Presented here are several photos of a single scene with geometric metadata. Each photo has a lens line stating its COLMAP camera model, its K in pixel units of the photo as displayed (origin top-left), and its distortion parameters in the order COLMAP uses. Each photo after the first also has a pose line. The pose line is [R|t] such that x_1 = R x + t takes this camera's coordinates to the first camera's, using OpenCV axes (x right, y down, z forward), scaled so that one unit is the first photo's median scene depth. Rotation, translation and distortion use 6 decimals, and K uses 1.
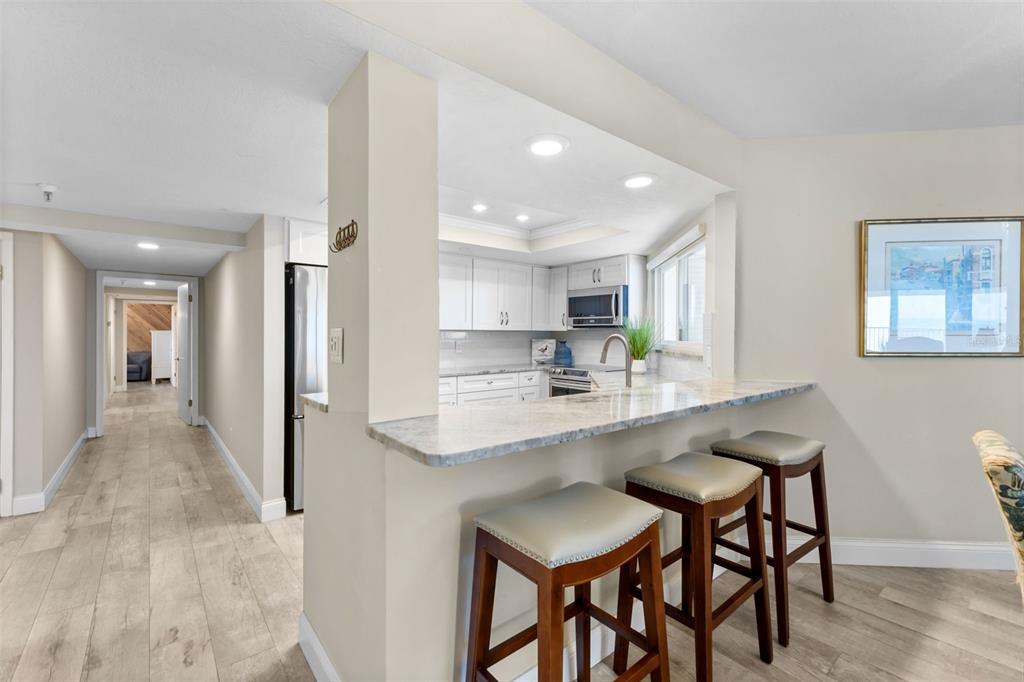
lens RADIAL K [[440.9, 0, 517.6], [0, 440.9, 334.8], [0, 0, 1]] dist [0.019281, -0.006739]
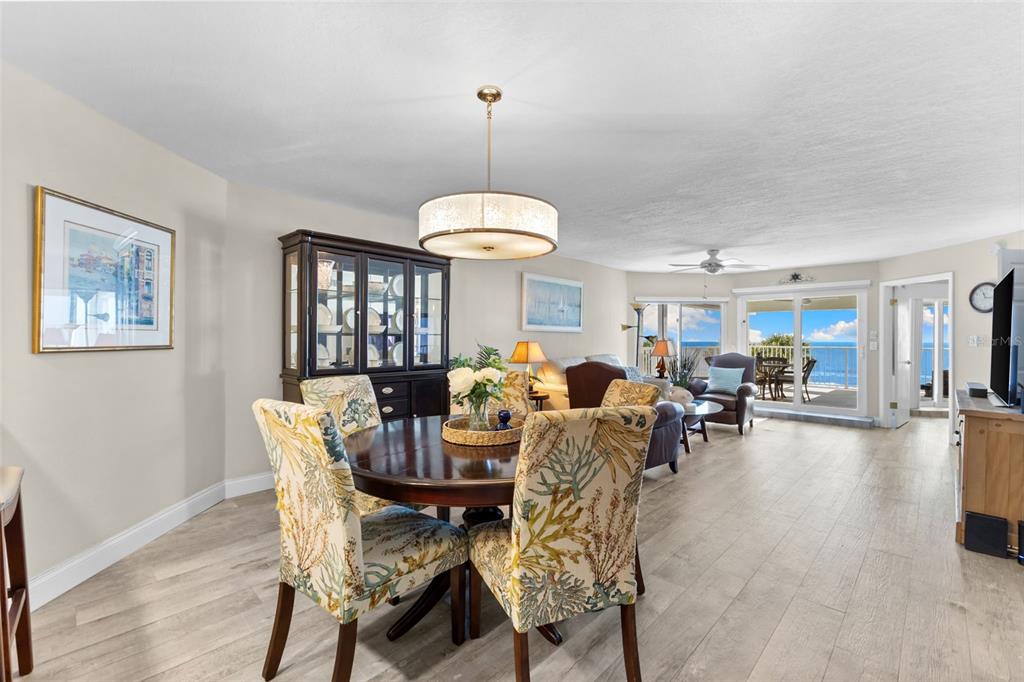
lens RADIAL K [[441.1, 0, 516.9], [0, 441.1, 340.0], [0, 0, 1]] dist [0.014103, -0.000990]
pose [[-0.117618, 0.001032, 0.993058, -0.076490], [-0.000924, 0.999999, -0.001149, 0.013691], [-0.993058, -0.001053, -0.117617, 0.120952]]
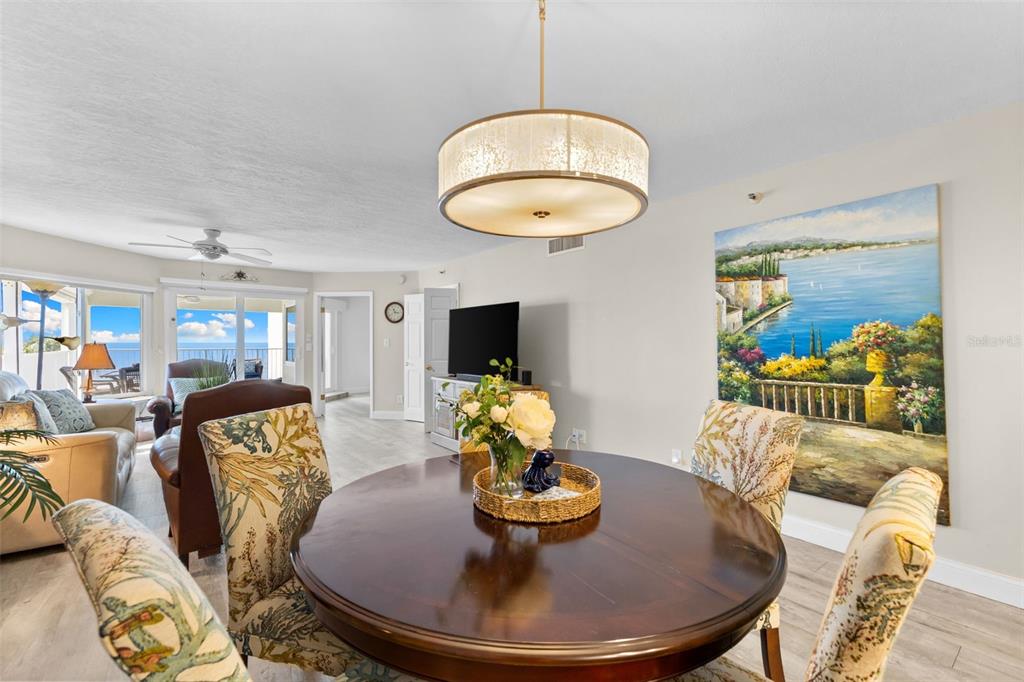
lens RADIAL K [[446.1, 0, 516.7], [0, 446.1, 339.4], [0, 0, 1]] dist [0.010853, -0.000367]
pose [[-0.999532, 0.000080, 0.030587, 0.398558], [-0.000022, 0.999994, -0.003347, 0.006431], [-0.030587, -0.003347, -0.999526, 0.413930]]
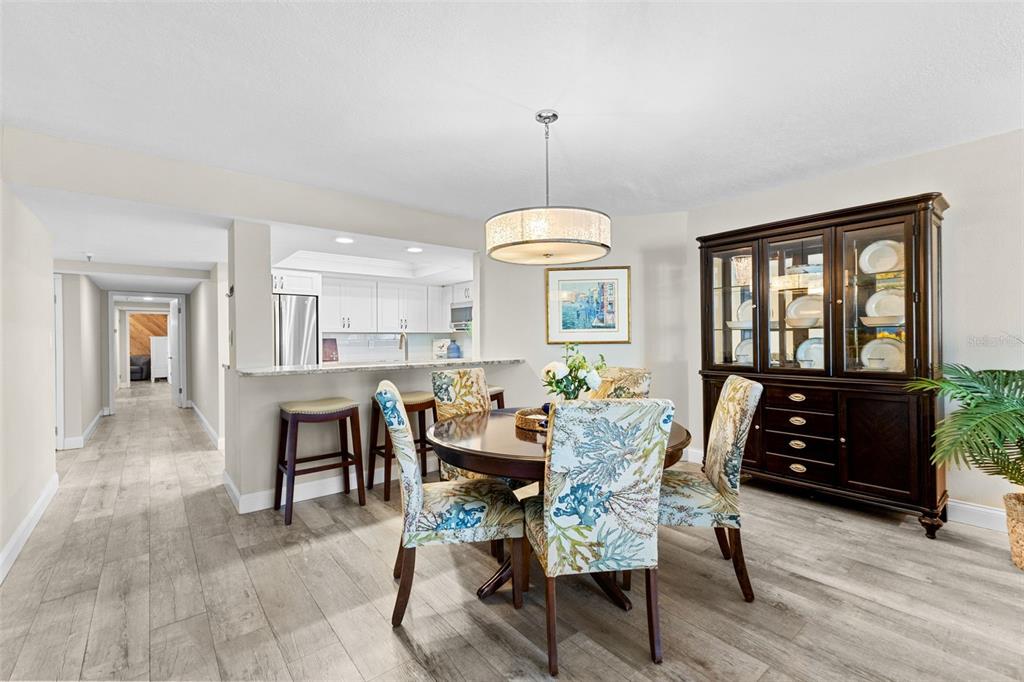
lens RADIAL K [[438.5, 0, 515.1], [0, 438.5, 339.7], [0, 0, 1]] dist [0.013656, 0.000189]
pose [[0.999950, -0.010004, -0.000161, 0.347851], [0.010004, 0.999945, 0.003044, 0.013206], [0.000131, -0.003045, 0.999995, -0.417602]]
